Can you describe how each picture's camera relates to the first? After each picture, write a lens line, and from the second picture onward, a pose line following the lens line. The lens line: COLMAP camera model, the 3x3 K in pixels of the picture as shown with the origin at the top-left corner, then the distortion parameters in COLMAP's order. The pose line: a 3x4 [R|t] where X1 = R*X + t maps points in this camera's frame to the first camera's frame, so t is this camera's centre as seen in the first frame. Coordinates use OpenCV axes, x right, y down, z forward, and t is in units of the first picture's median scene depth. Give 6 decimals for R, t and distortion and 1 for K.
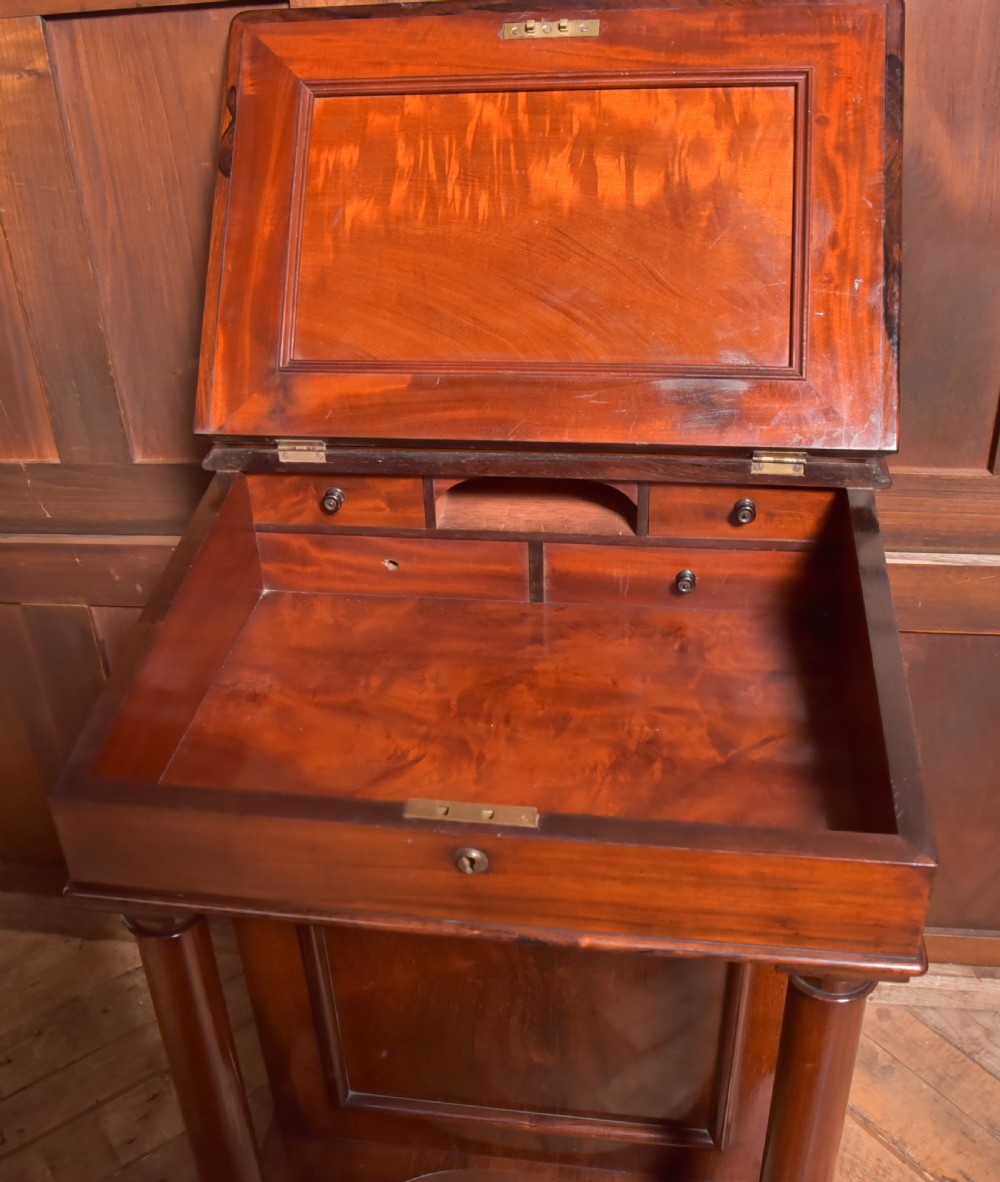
lens RADIAL K [[1239.8, 0, 439.9], [0, 1239.8, 608.3], [0, 0, 1]] dist [-0.121593, 0.093384]
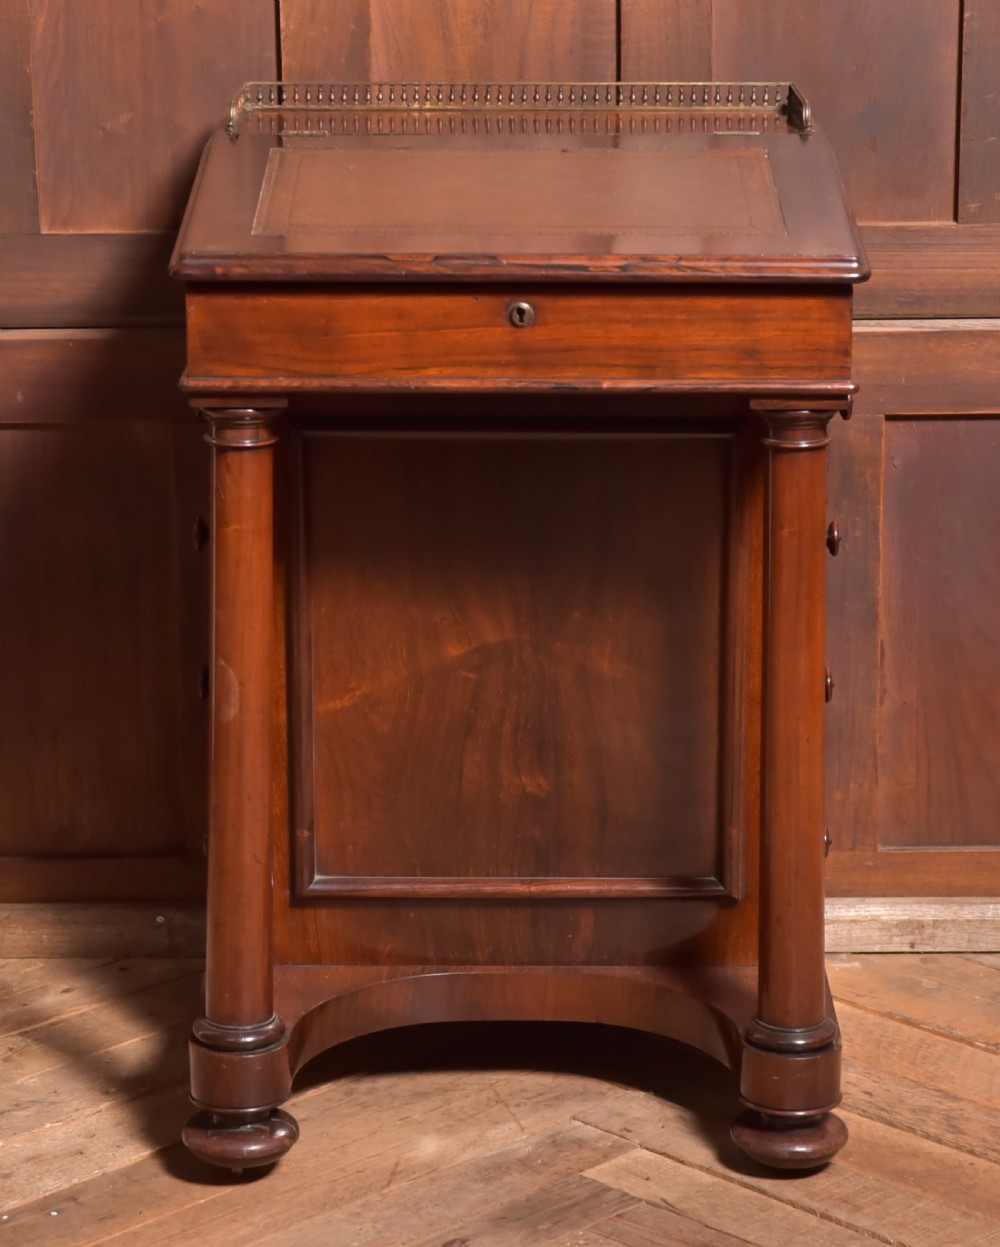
lens RADIAL K [[3741.5, 0, 467.7], [0, 3741.5, 619.6], [0, 0, 1]] dist [0.129955, 0.818591]
pose [[0.985704, 0.013382, 0.167952, -0.520433], [0.036711, 0.955831, -0.291614, 1.247349], [-0.164436, 0.293611, 0.941676, -1.999122]]
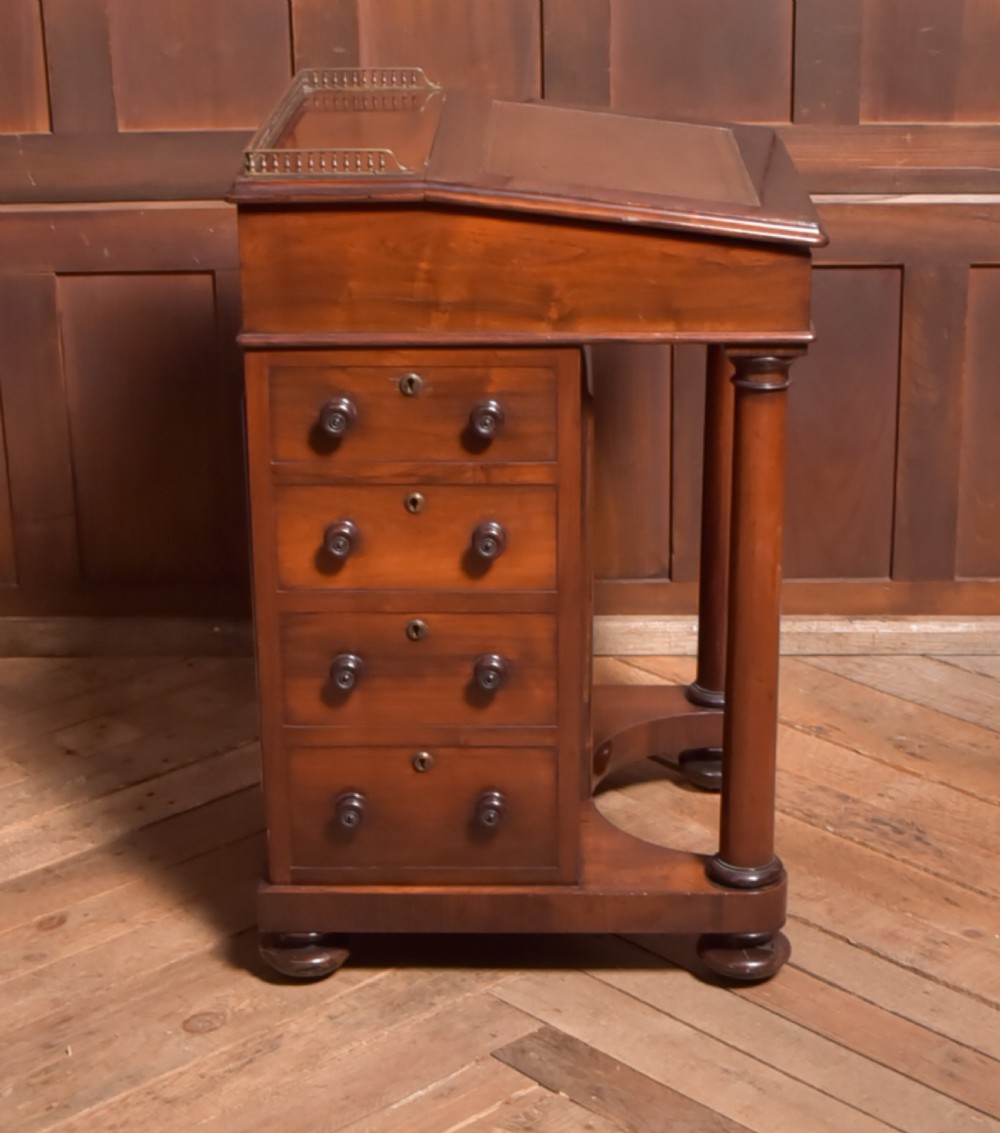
lens RADIAL K [[2486.2, 0, 496.1], [0, 2486.2, 674.0], [0, 0, 1]] dist [-0.105129, 0.088002]
pose [[0.989703, -0.004031, 0.143081, -0.302336], [0.027826, 0.985951, -0.164699, 1.072050], [-0.140407, 0.166985, 0.975911, -1.748409]]
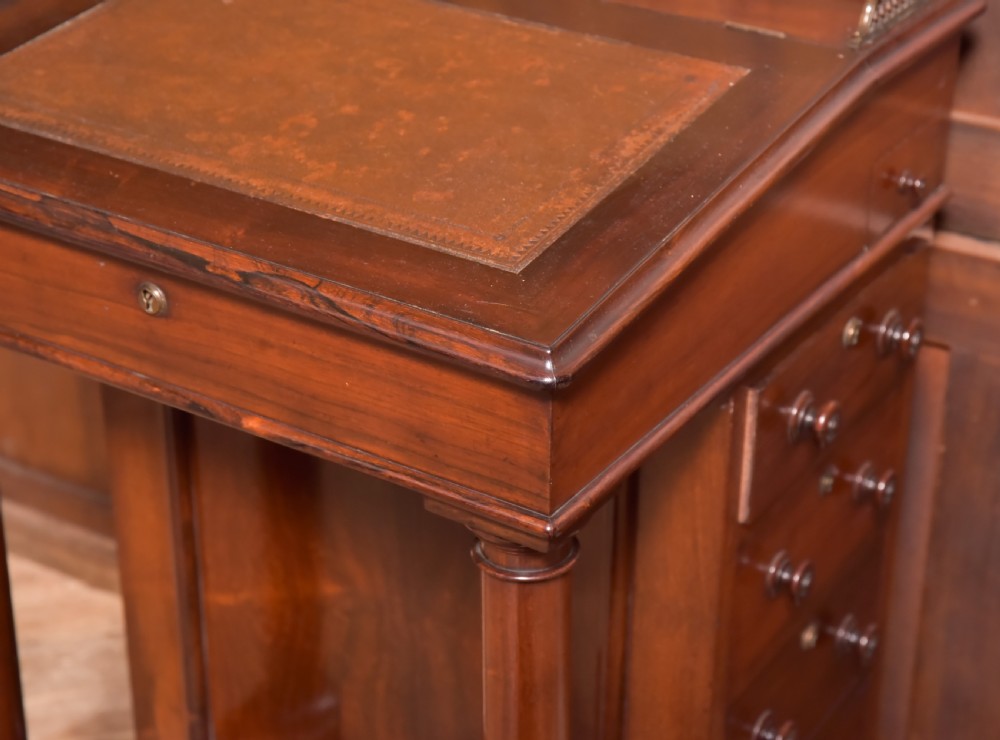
lens RADIAL K [[1978.4, 0, 535.3], [0, 1978.4, 370.4], [0, 0, 1]] dist [0.130779, 0.246011]
pose [[0.923354, 0.240586, -0.299224, 0.558427], [-0.259150, 0.965555, -0.023355, 0.157812], [0.283299, 0.099108, 0.953897, -0.269385]]
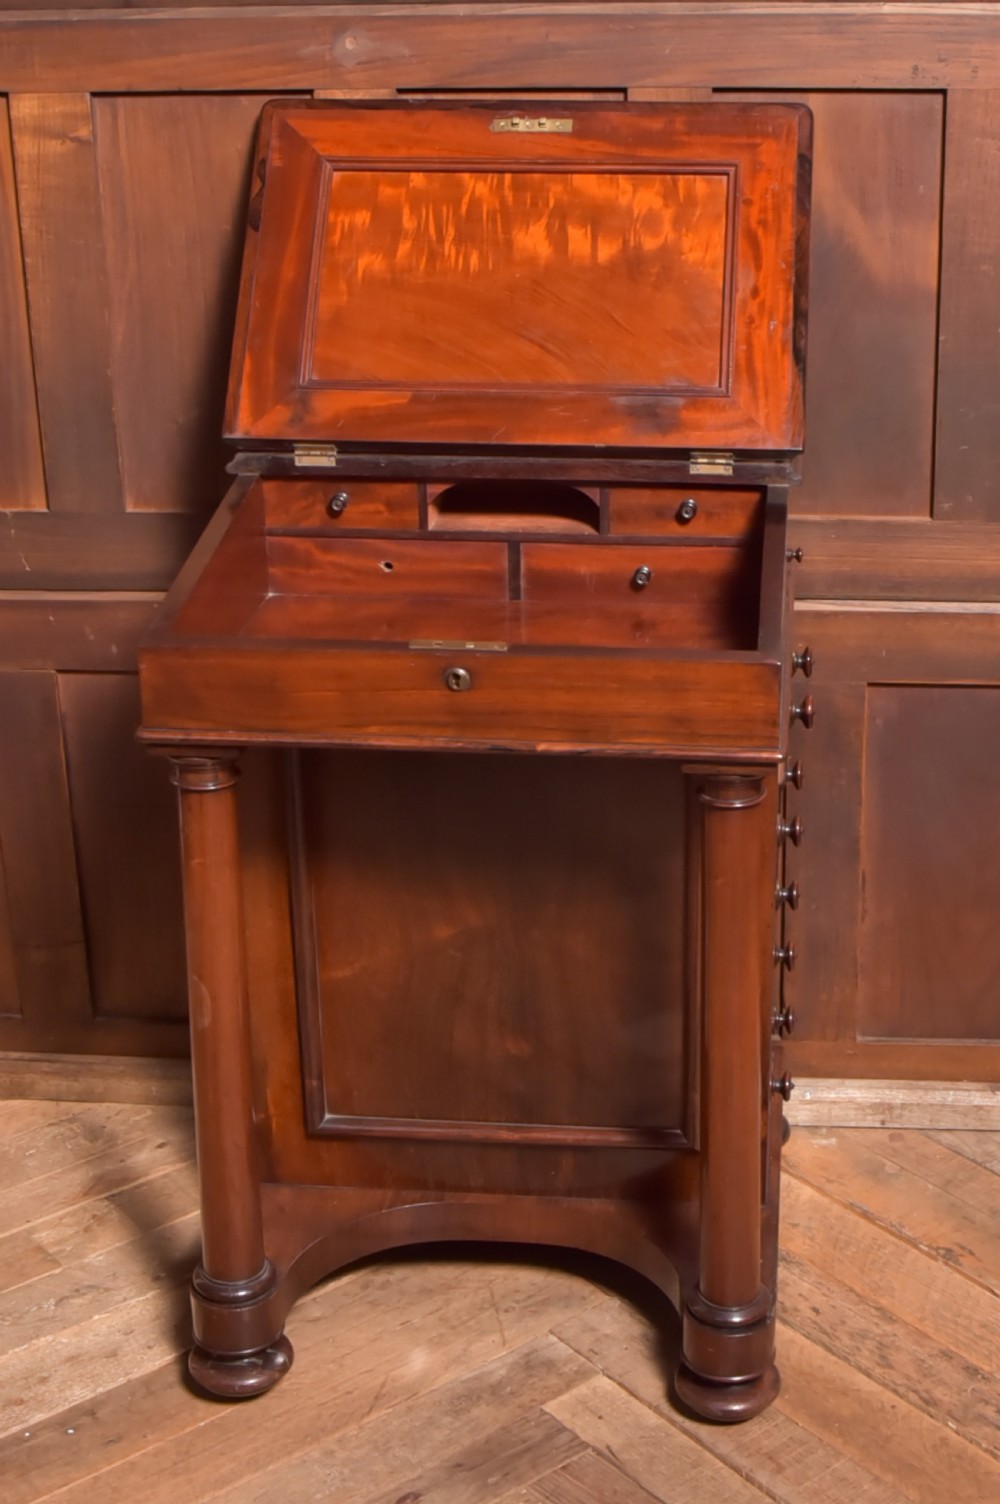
lens RADIAL K [[2256.0, 0, 646.9], [0, 2256.0, 708.4], [0, 0, 1]] dist [-0.123305, 0.117966]
pose [[0.993247, 0.022232, 0.113872, -0.037027], [0.001064, 0.979682, -0.200553, 0.540224], [-0.116017, 0.199320, 0.973042, -1.071484]]
